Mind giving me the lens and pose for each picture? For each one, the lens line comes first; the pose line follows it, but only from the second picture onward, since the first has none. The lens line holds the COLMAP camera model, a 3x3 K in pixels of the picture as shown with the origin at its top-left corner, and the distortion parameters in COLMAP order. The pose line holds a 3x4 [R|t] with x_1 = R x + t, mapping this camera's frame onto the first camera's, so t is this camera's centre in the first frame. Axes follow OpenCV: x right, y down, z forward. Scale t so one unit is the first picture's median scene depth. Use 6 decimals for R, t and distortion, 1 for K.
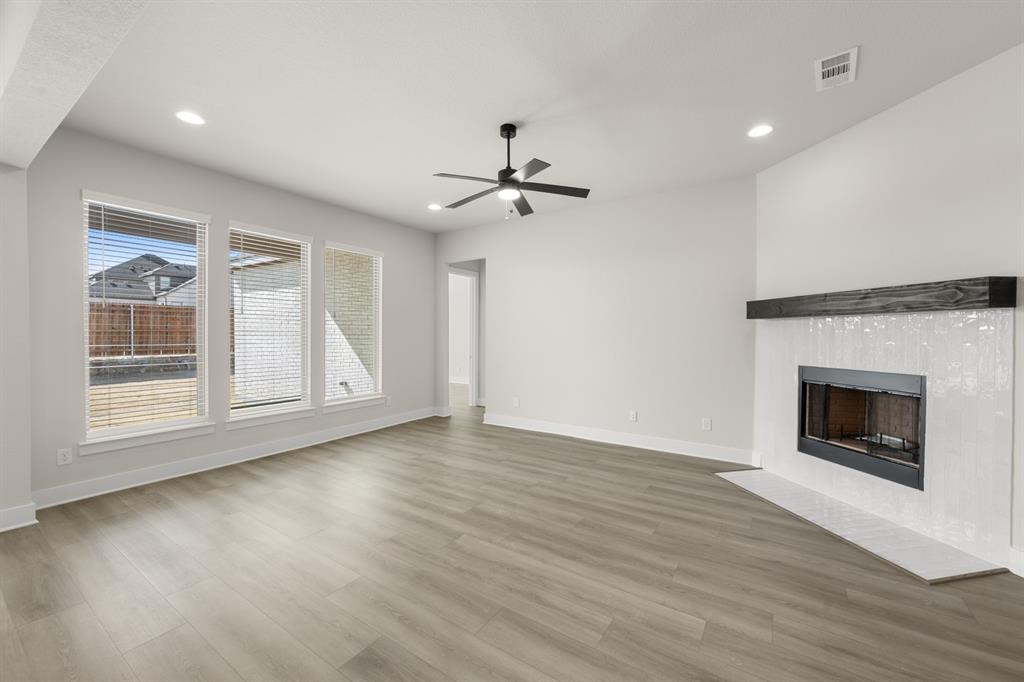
lens RADIAL K [[403.6, 0, 513.3], [0, 403.6, 338.2], [0, 0, 1]] dist [-0.001025, 0.000165]
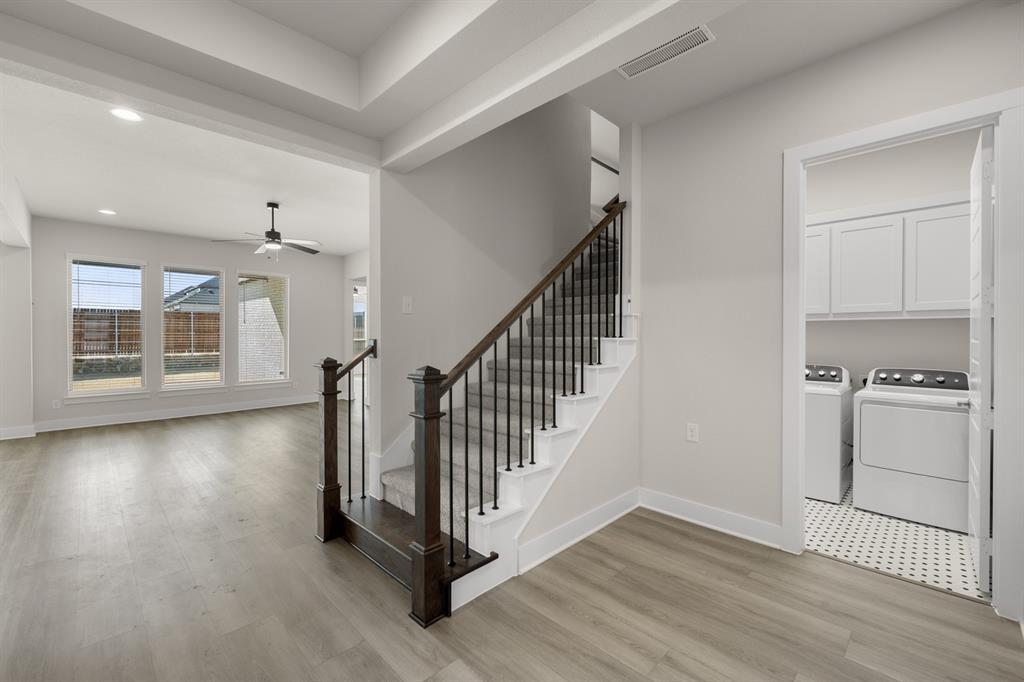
lens RADIAL K [[429.3, 0, 512.0], [0, 429.3, 341.0], [0, 0, 1]] dist [0.001025, 0.000129]
pose [[0.980789, 0.004969, -0.195006, 0.358062], [-0.005091, 0.999987, -0.000122, 0.001851], [0.195003, 0.001112, 0.980802, -0.134624]]
